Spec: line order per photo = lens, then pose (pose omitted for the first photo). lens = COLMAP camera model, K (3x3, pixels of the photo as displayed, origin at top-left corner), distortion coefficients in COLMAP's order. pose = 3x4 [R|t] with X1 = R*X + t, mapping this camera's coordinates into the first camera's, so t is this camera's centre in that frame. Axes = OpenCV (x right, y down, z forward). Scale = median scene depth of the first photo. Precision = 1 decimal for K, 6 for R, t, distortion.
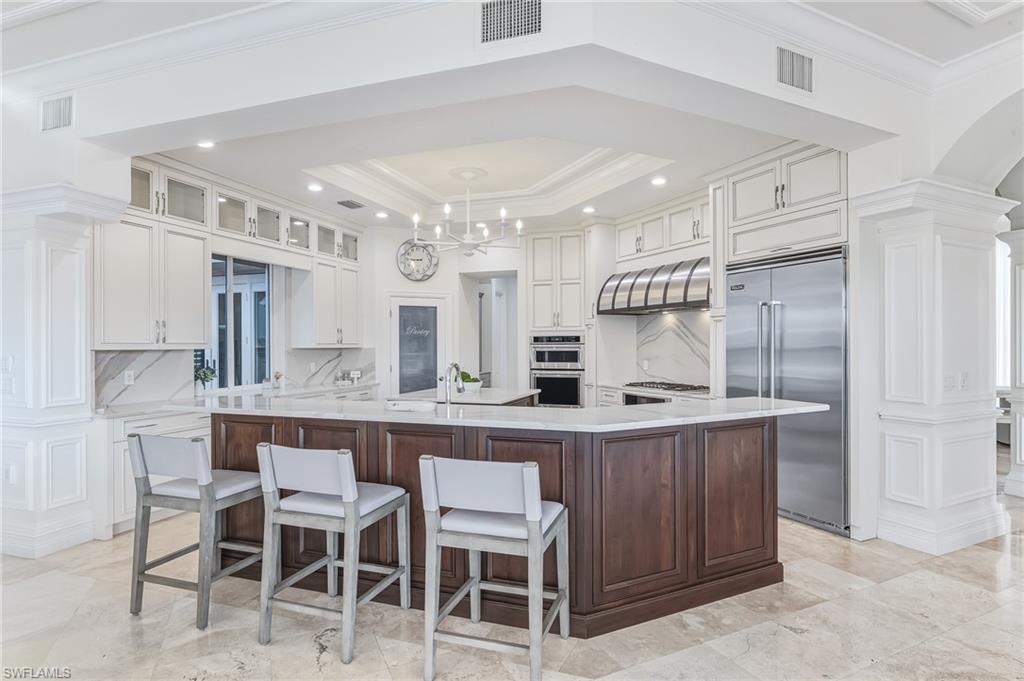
lens RADIAL K [[533.7, 0, 513.4], [0, 533.7, 347.9], [0, 0, 1]] dist [-0.004708, -0.000818]
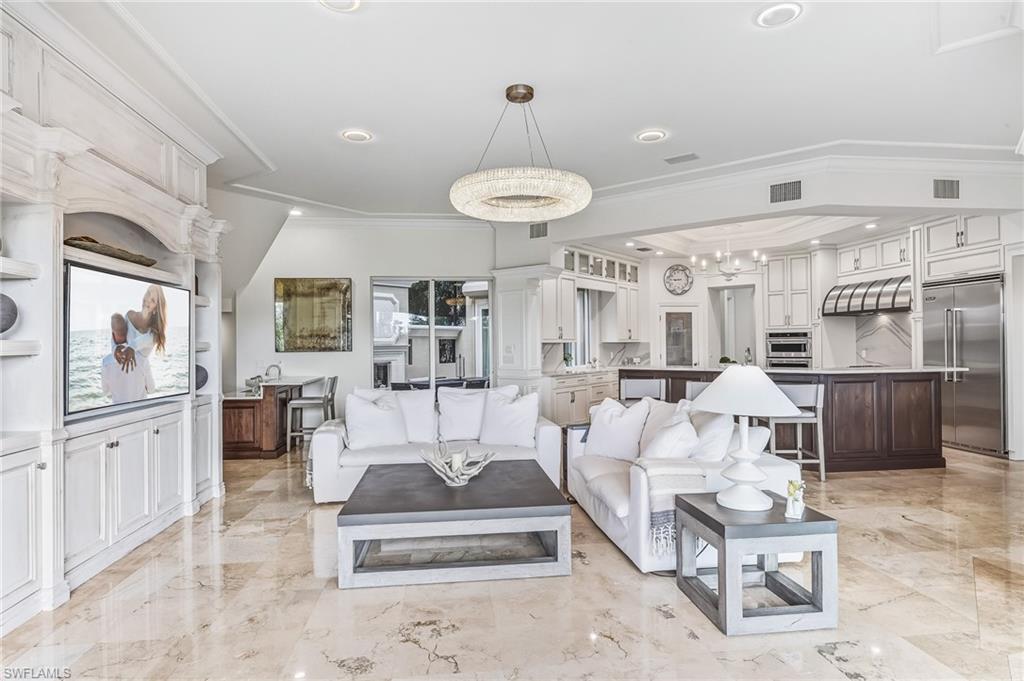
lens RADIAL K [[559.2, 0, 515.1], [0, 559.2, 339.5], [0, 0, 1]] dist [-0.004041, -0.001026]
pose [[0.945315, -0.008505, -0.326047, -0.126545], [0.005146, 0.999924, -0.011165, 0.009050], [0.326118, 0.008877, 0.945287, -0.633761]]
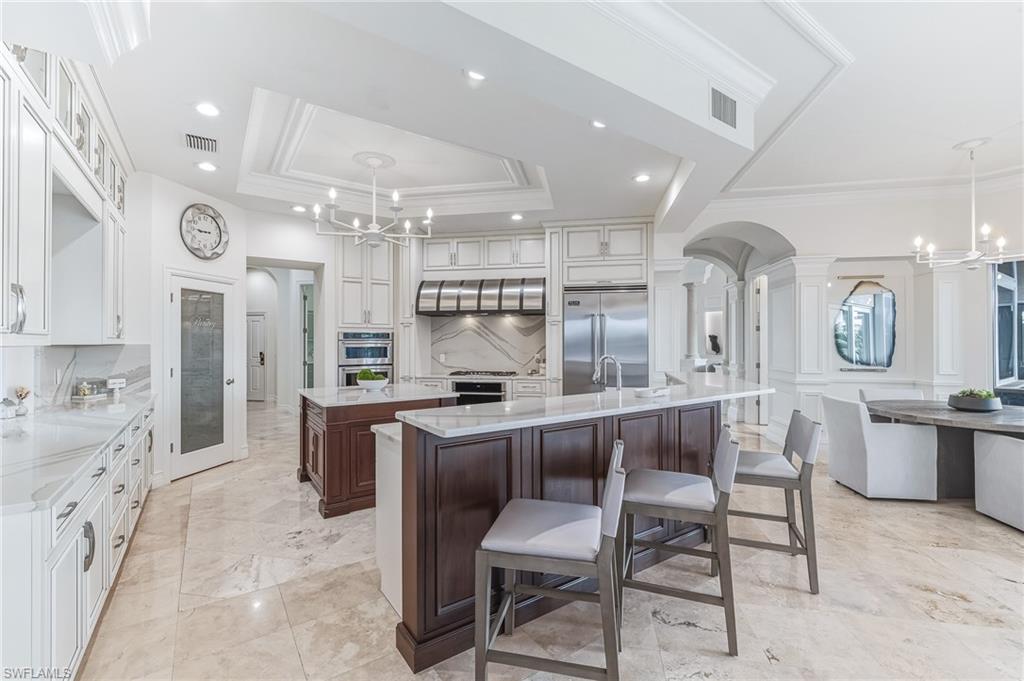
lens RADIAL K [[439.4, 0, 510.3], [0, 439.4, 339.6], [0, 0, 1]] dist [0.001449, -0.000228]
pose [[0.597998, 0.006643, 0.801470, -0.506752], [0.003706, 0.999932, -0.011053, 0.001965], [-0.801489, 0.009580, 0.597933, 0.305262]]
